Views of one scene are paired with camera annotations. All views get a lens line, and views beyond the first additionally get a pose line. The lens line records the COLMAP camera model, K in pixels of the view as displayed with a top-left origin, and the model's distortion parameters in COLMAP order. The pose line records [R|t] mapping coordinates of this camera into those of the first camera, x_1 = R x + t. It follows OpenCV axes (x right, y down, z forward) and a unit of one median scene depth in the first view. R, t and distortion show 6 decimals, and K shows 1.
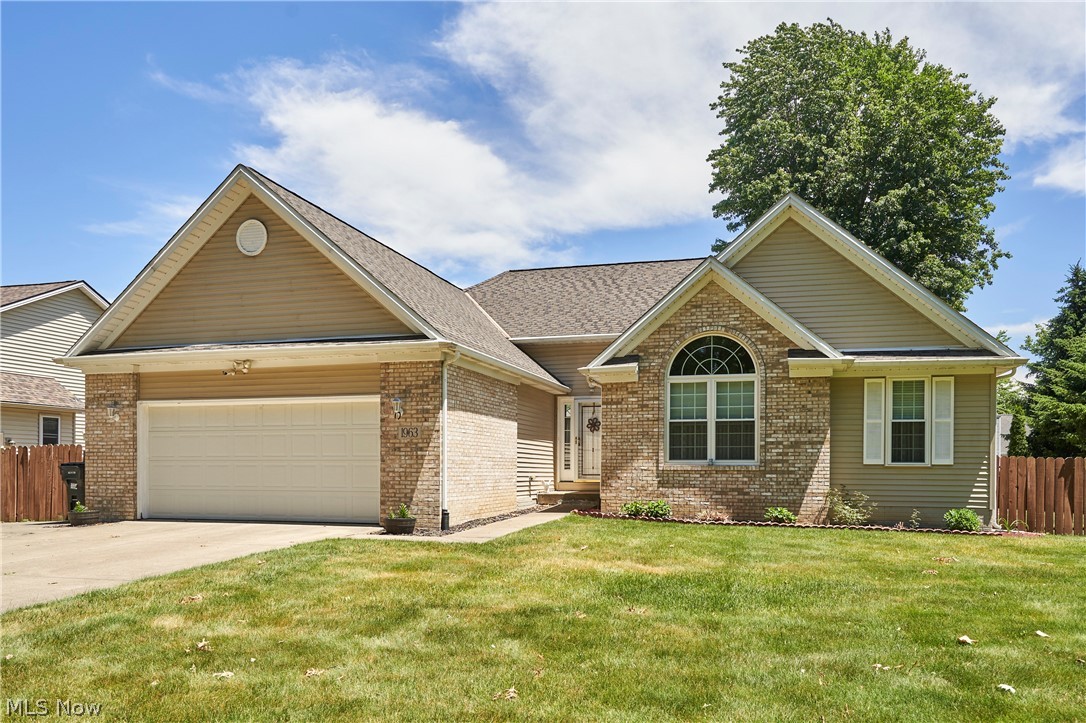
lens RADIAL K [[709.0, 0, 543.0], [0, 709.0, 361.5], [0, 0, 1]] dist [-0.016515, 0.002189]
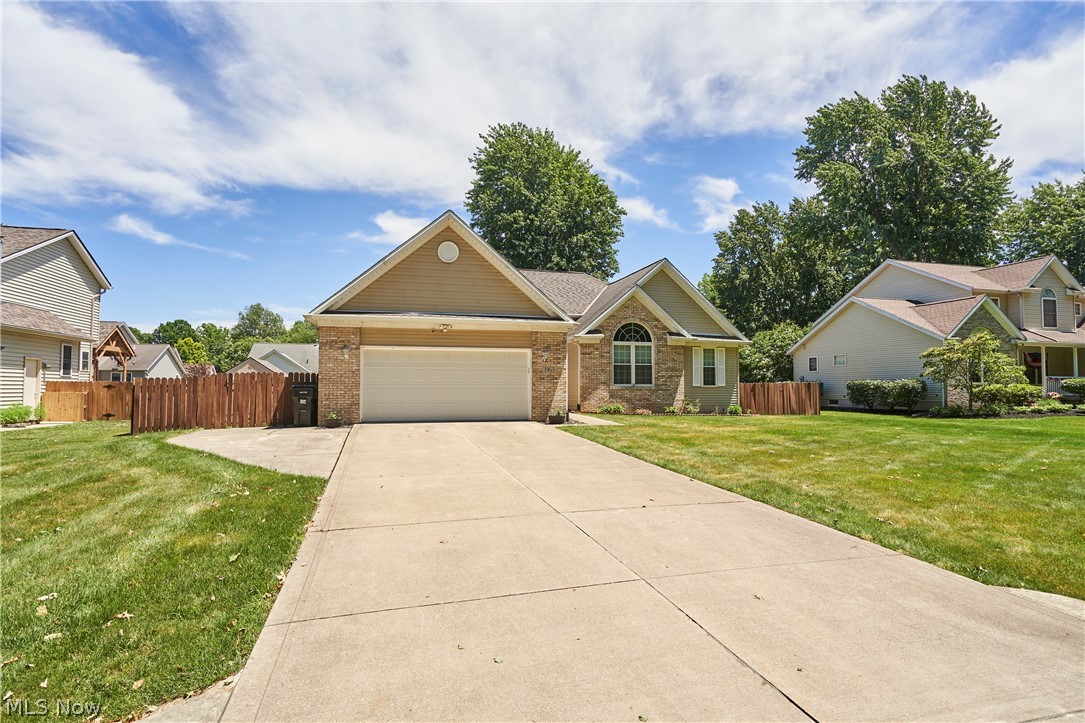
lens RADIAL K [[563.0, 0, 542.5], [0, 563.0, 361.5], [0, 0, 1]] dist [0.001527, 0.000358]
pose [[0.865407, 0.022447, 0.500567, -0.795839], [-0.065681, 0.995458, 0.068914, -0.019254], [-0.496747, -0.092517, 0.862951, -0.254962]]
